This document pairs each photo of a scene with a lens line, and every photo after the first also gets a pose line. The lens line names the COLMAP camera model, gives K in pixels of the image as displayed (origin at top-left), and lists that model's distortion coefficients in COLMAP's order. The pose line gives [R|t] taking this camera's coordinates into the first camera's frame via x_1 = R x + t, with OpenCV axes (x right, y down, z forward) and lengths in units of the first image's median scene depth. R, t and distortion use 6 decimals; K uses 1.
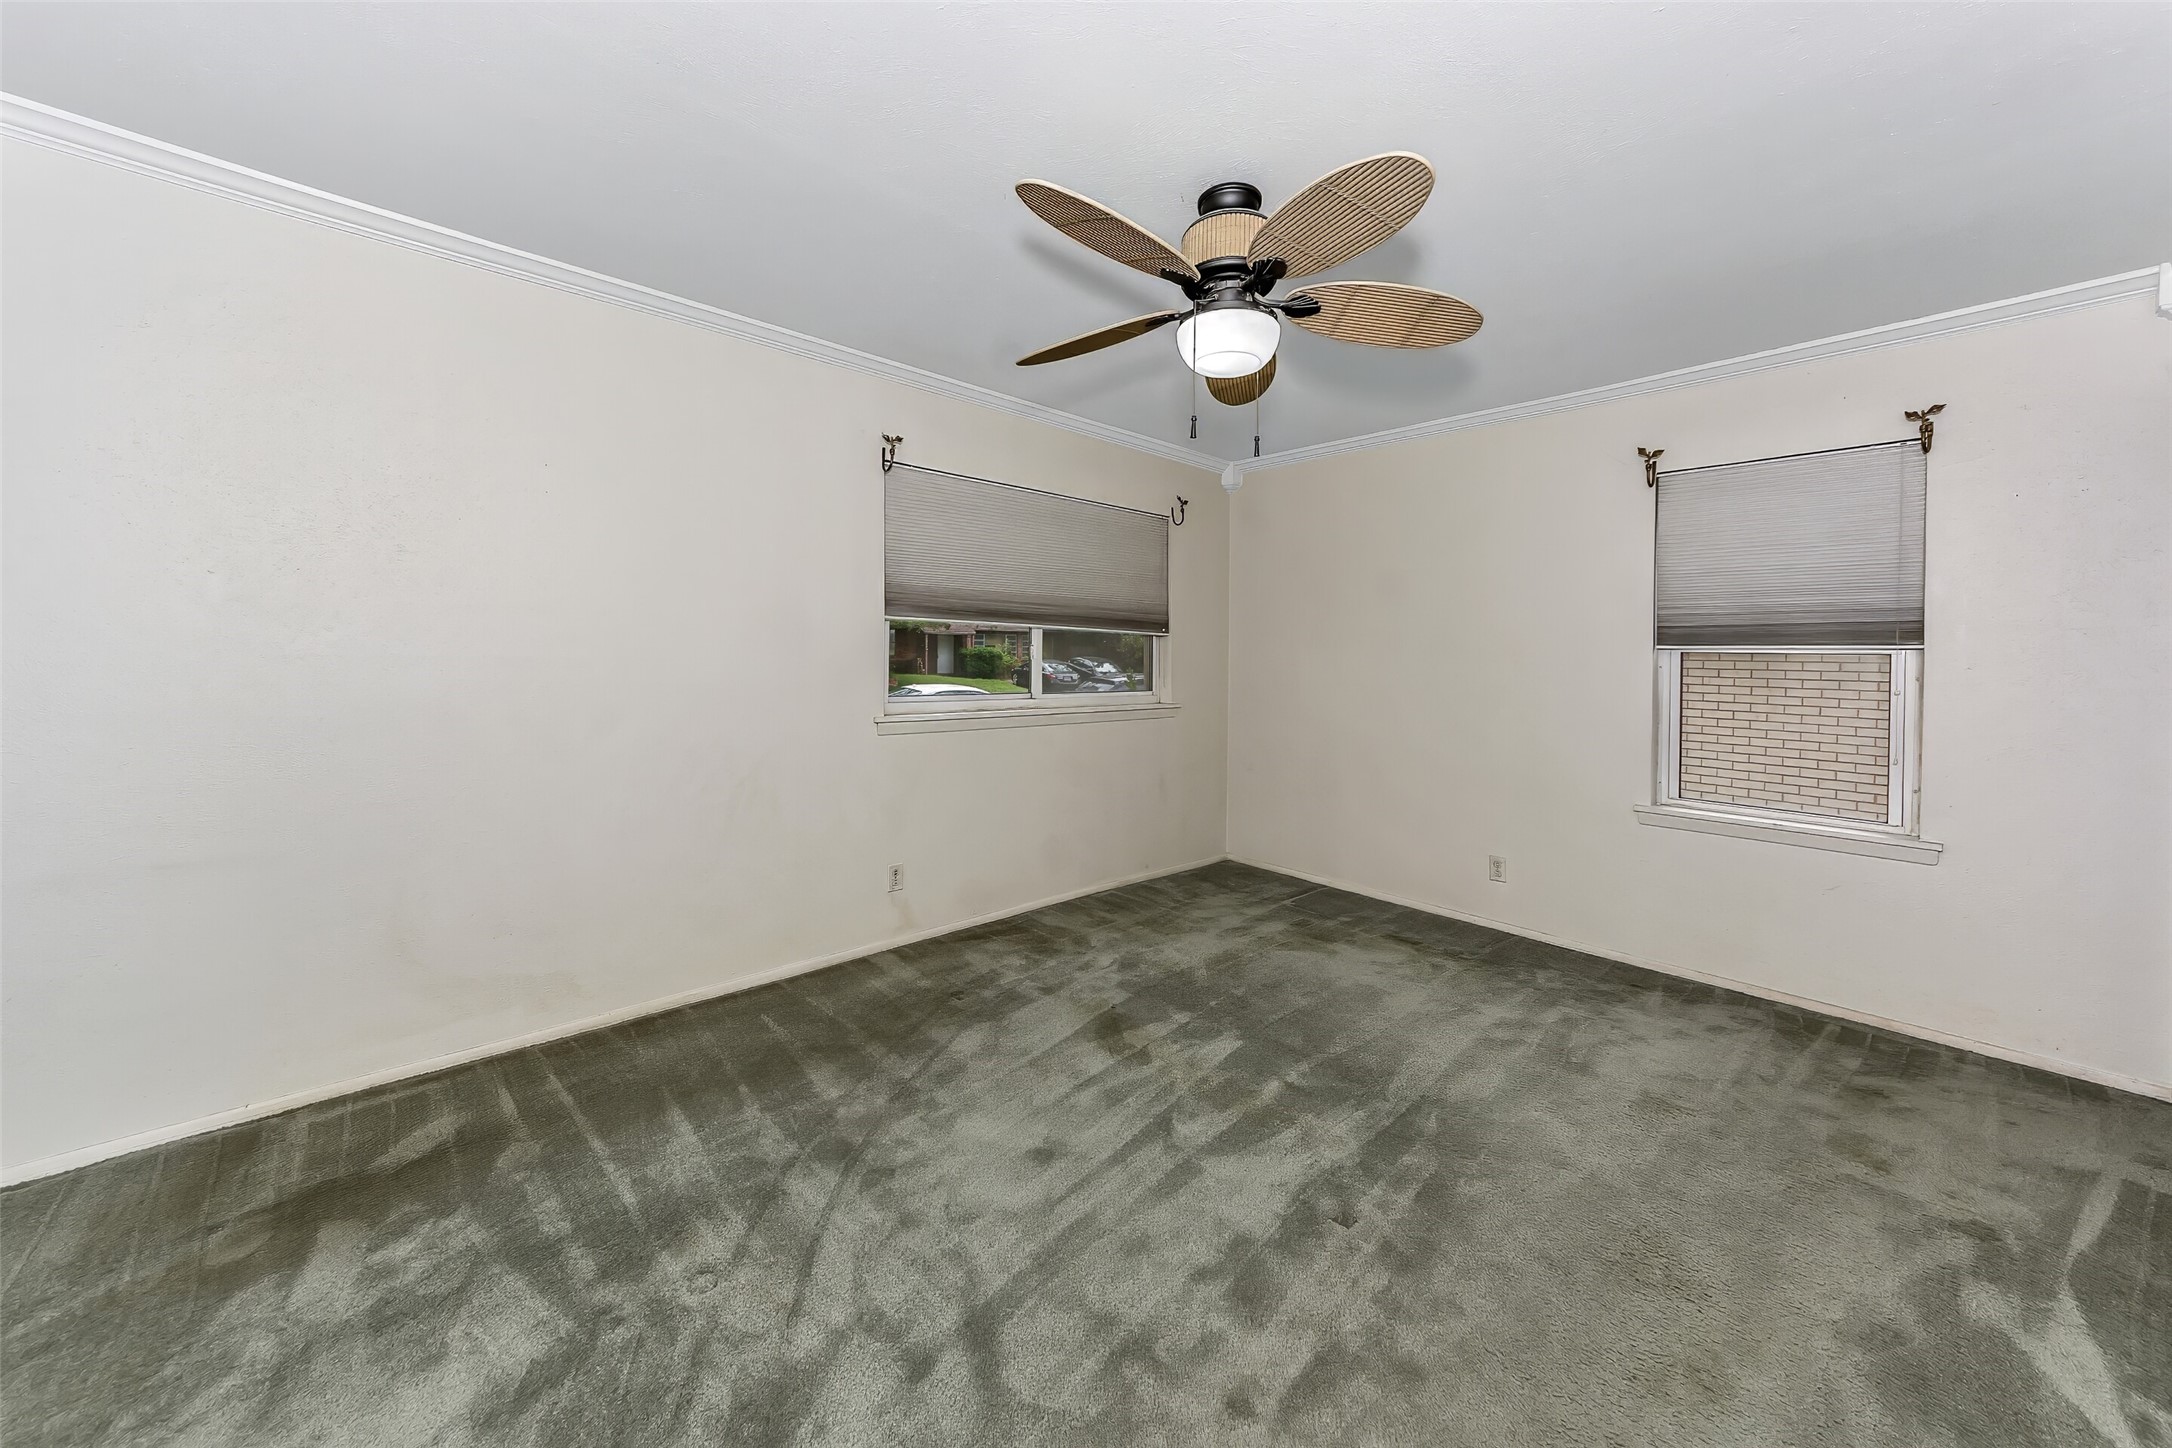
lens RADIAL K [[772.4, 0, 1119.1], [0, 772.4, 669.1], [0, 0, 1]] dist [0.017314, -0.000126]
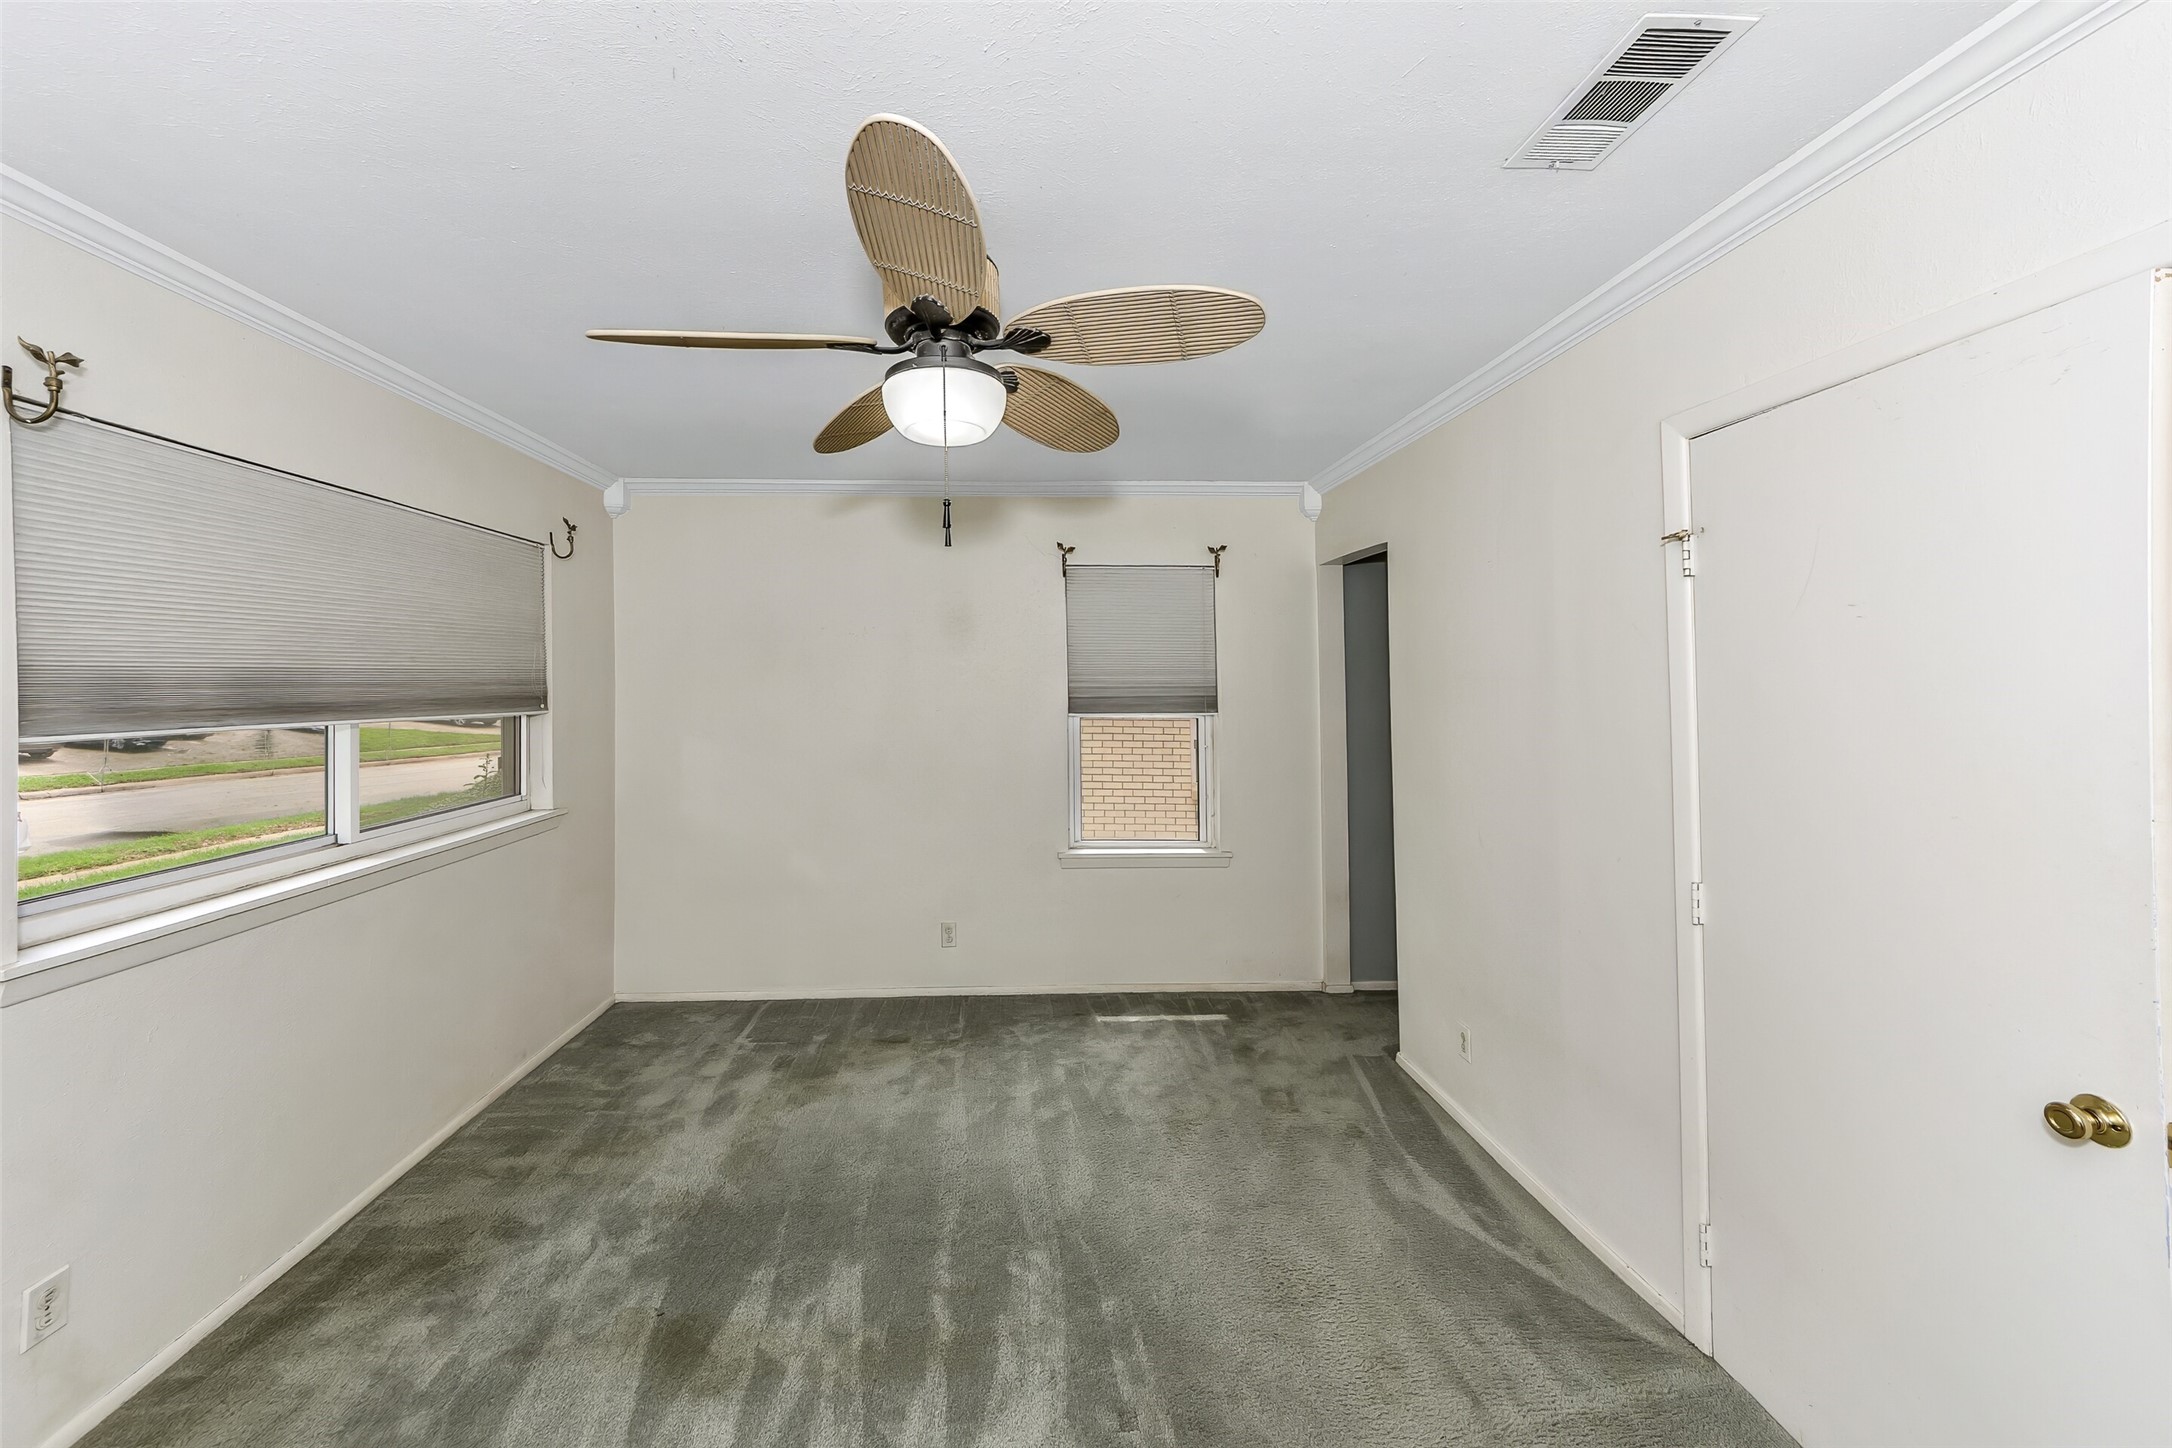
lens RADIAL K [[815.5, 0, 1076.0], [0, 815.5, 687.9], [0, 0, 1]] dist [0.038060, -0.009012]
pose [[0.672173, -0.015461, 0.740232, -0.242742], [0.020818, 0.999781, 0.001978, -0.082918], [-0.740101, 0.014080, 0.672348, 0.198537]]
